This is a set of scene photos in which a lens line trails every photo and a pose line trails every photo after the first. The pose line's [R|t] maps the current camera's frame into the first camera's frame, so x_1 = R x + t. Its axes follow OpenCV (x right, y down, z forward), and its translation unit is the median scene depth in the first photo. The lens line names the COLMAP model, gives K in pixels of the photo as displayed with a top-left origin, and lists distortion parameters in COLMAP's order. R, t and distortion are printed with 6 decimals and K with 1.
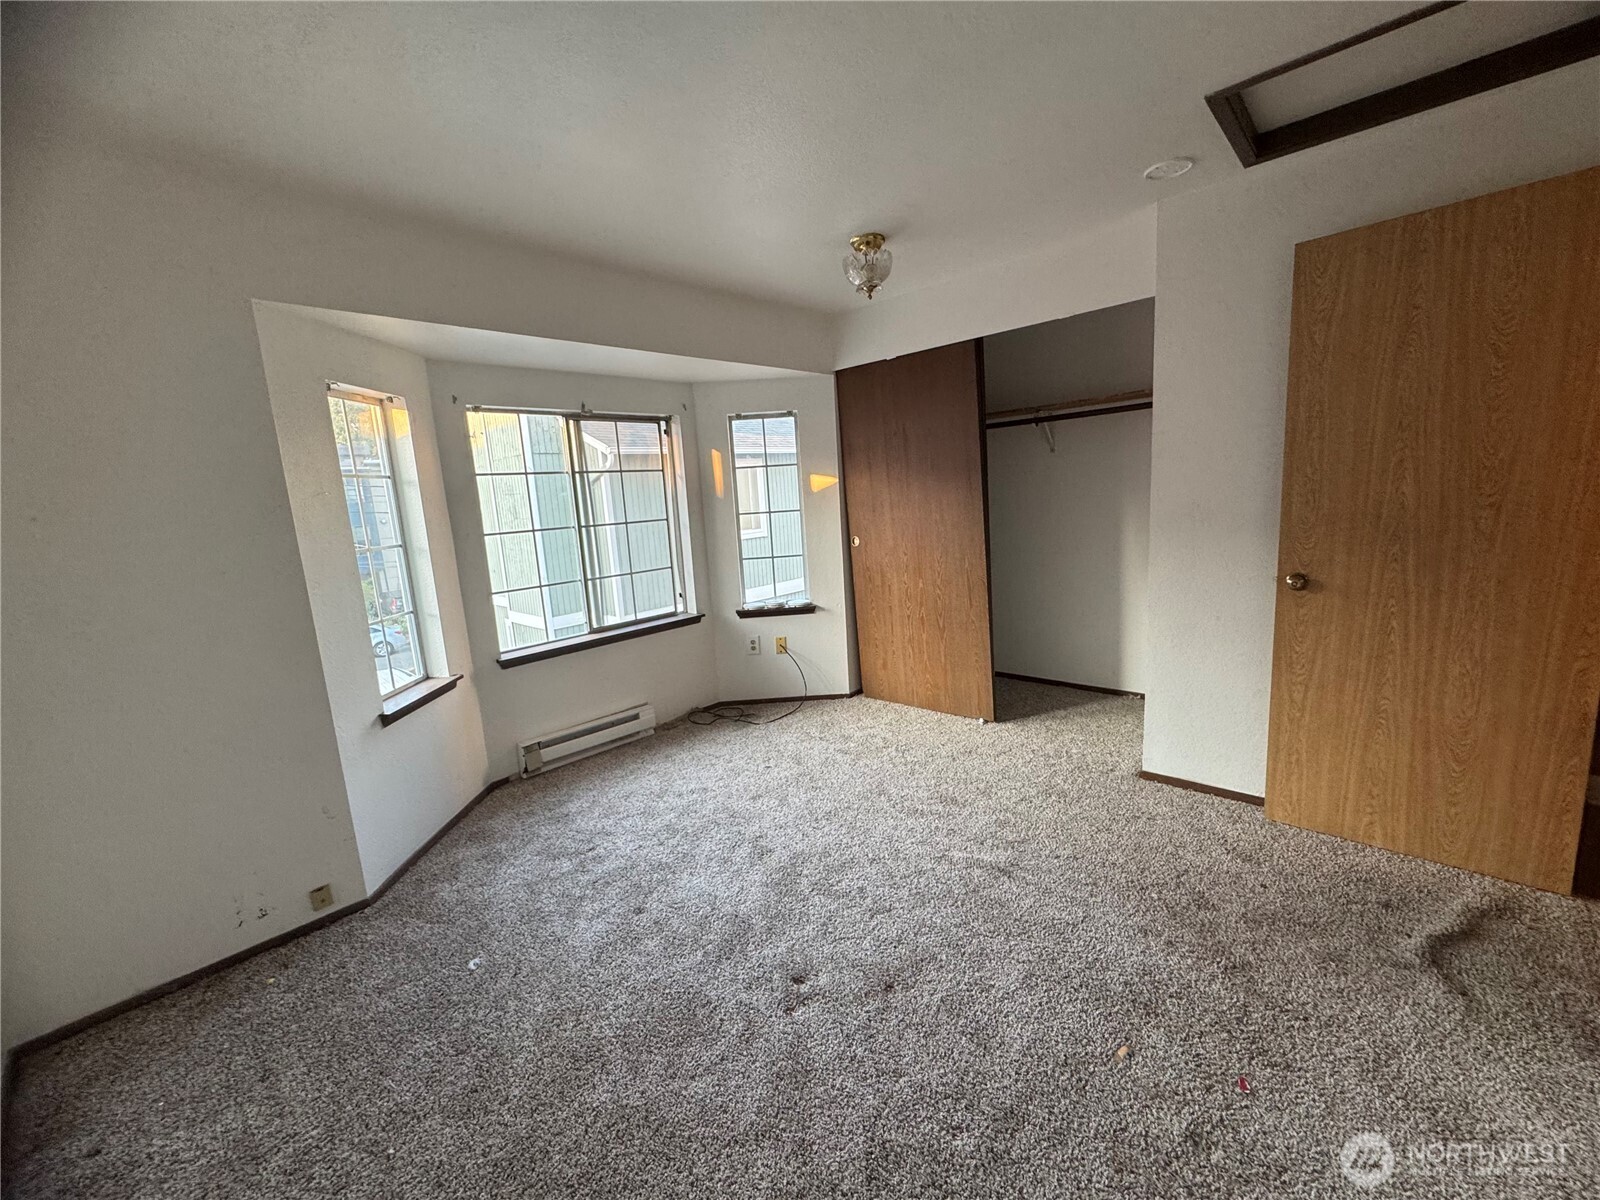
lens RADIAL K [[643.8, 0, 798.3], [0, 643.8, 600.7], [0, 0, 1]] dist [-0.003608, -0.000011]
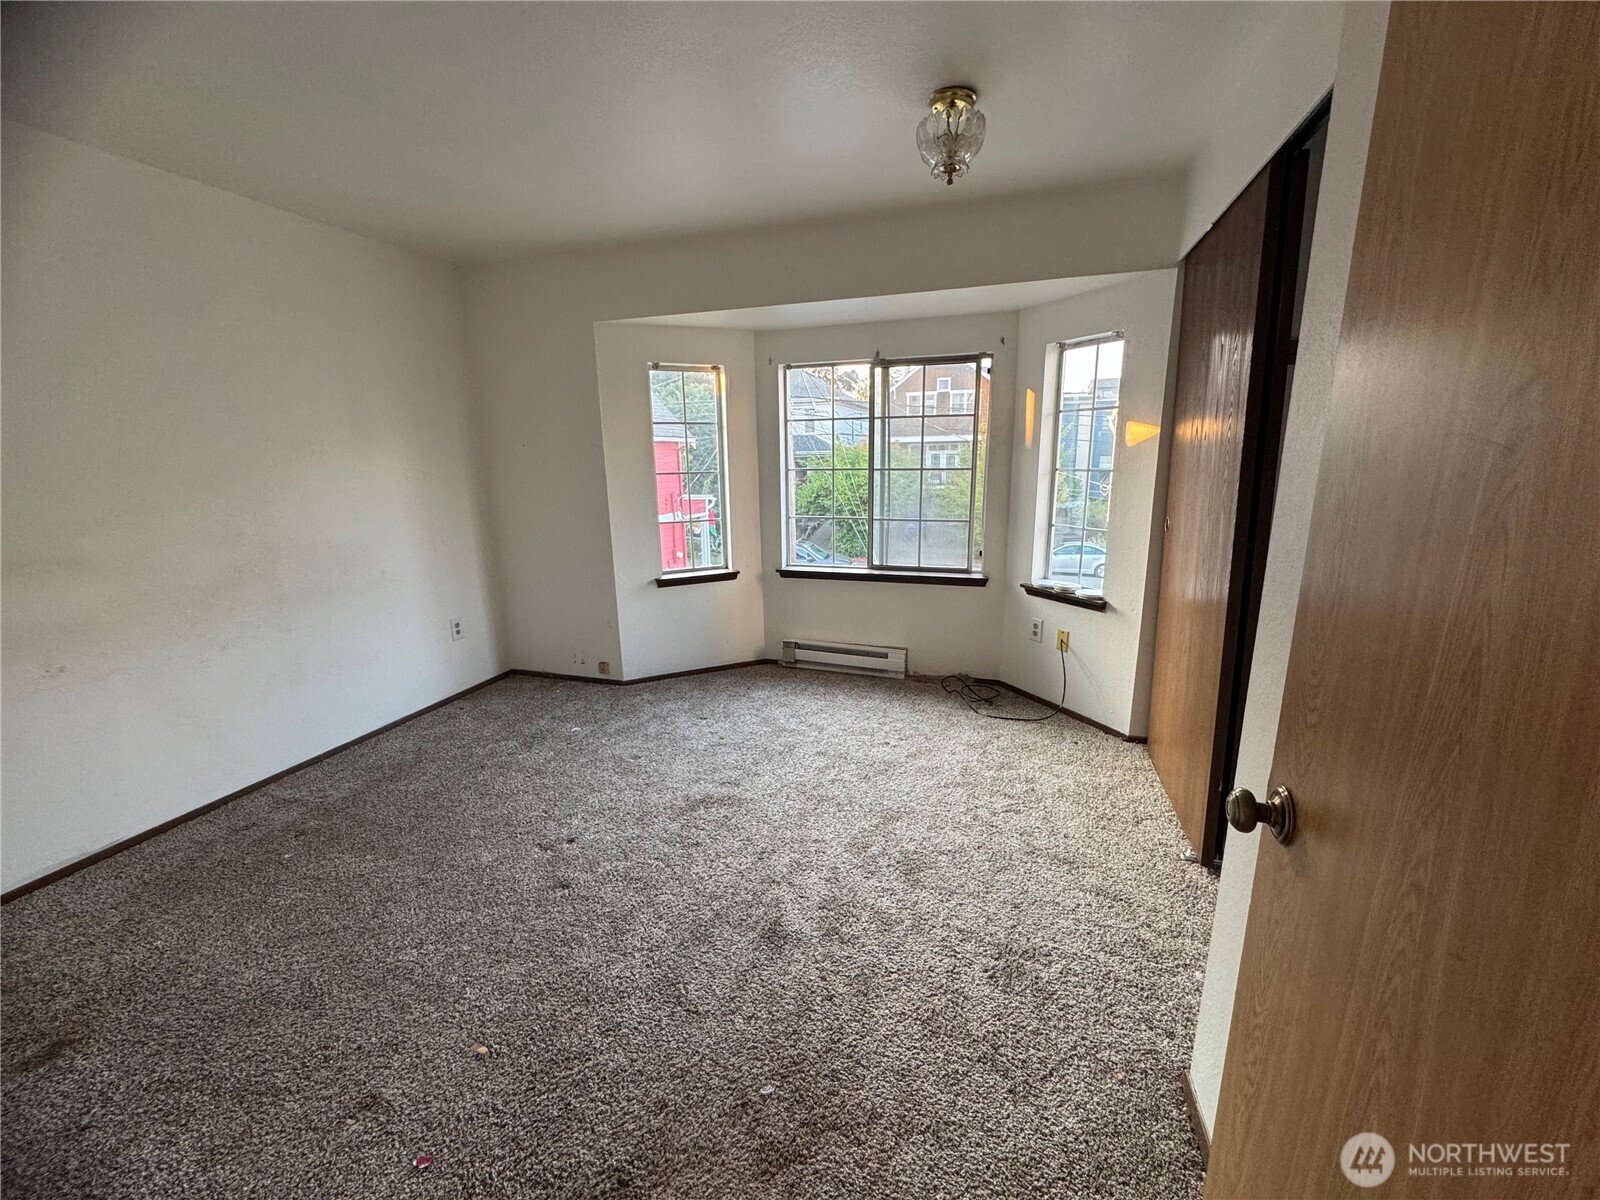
lens RADIAL K [[643.8, 0, 802.6], [0, 643.8, 602.0], [0, 0, 1]] dist [-0.003608, -0.000011]
pose [[0.425664, 0.257586, -0.867445, 0.587766], [-0.162708, 0.964791, 0.206650, -0.100830], [0.890133, 0.053176, 0.452588, 0.405091]]
